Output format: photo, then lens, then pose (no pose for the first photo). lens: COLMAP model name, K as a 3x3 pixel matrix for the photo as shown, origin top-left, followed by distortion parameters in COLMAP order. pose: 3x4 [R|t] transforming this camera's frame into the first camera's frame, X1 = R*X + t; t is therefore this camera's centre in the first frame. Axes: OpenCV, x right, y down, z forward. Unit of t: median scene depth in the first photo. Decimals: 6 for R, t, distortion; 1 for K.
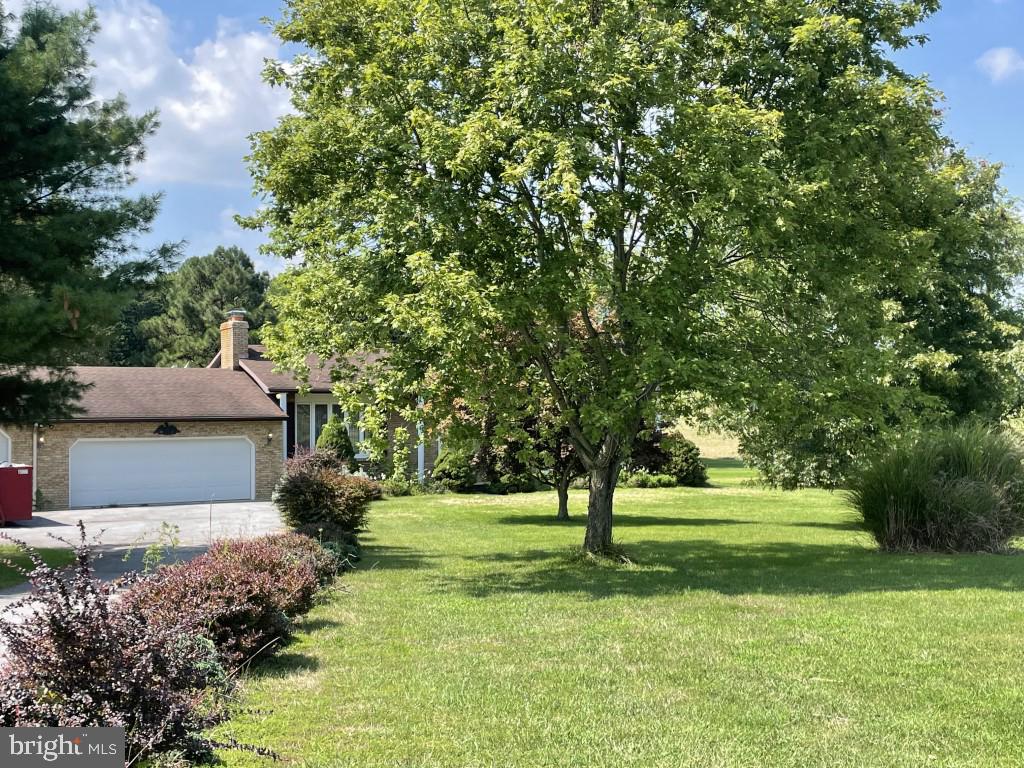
lens RADIAL K [[1239.2, 0, 513.0], [0, 1239.2, 385.6], [0, 0, 1]] dist [0.027339, 0.000000]
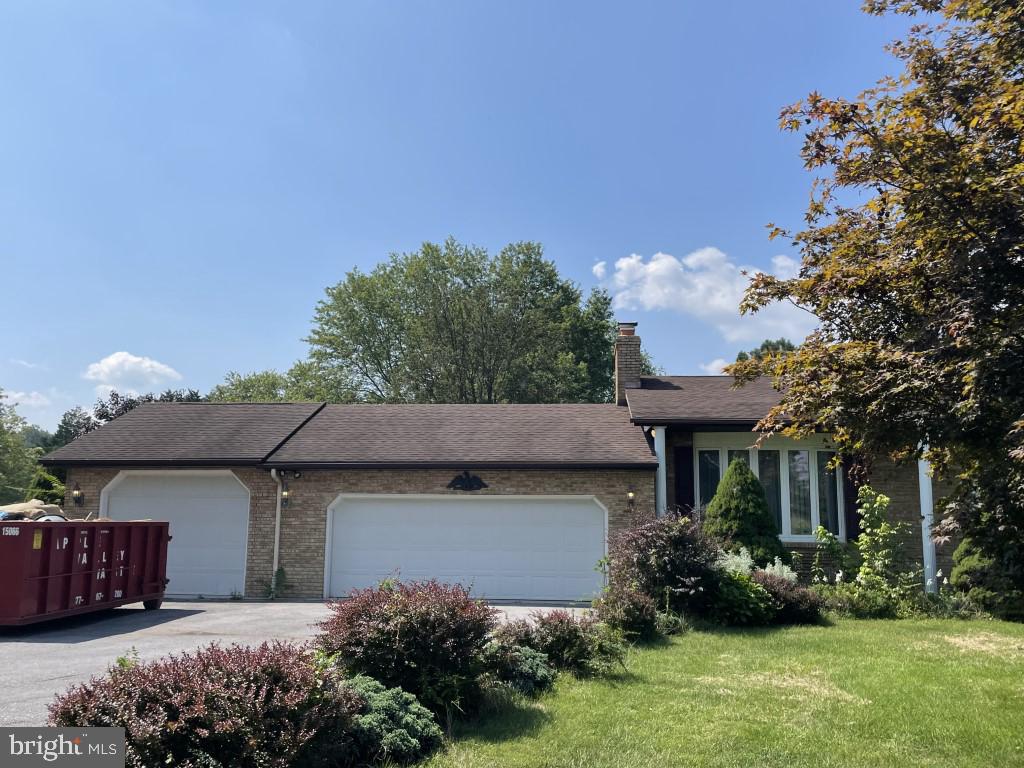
lens RADIAL K [[882.5, 0, 514.5], [0, 882.5, 380.4], [0, 0, 1]] dist [0.049963, -0.016869]
pose [[0.826437, -0.069957, -0.558667, 0.000377], [-0.004987, 0.991302, -0.131510, 0.041661], [0.563008, 0.111471, 0.818900, 0.613259]]
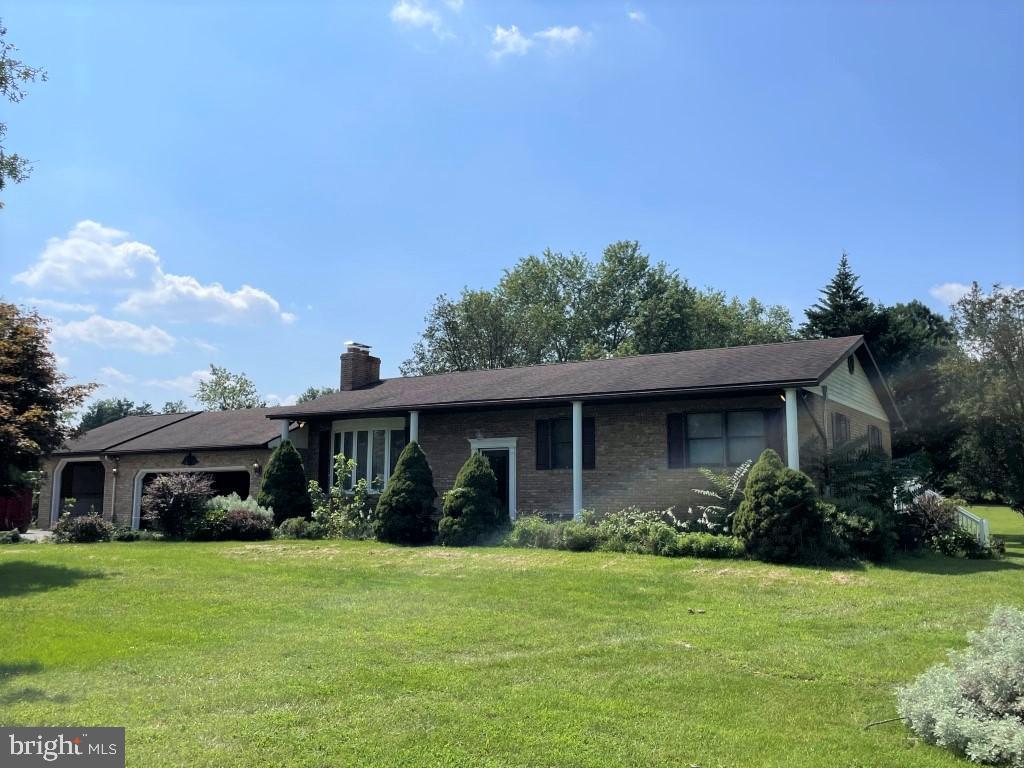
lens RADIAL K [[882.5, 0, 510.6], [0, 882.5, 384.1], [0, 0, 1]] dist [0.049963, -0.016869]
pose [[0.483375, -0.104447, -0.869160, 0.479791], [0.013461, 0.993626, -0.111918, 0.056857], [0.875310, 0.042398, 0.481700, 0.846562]]
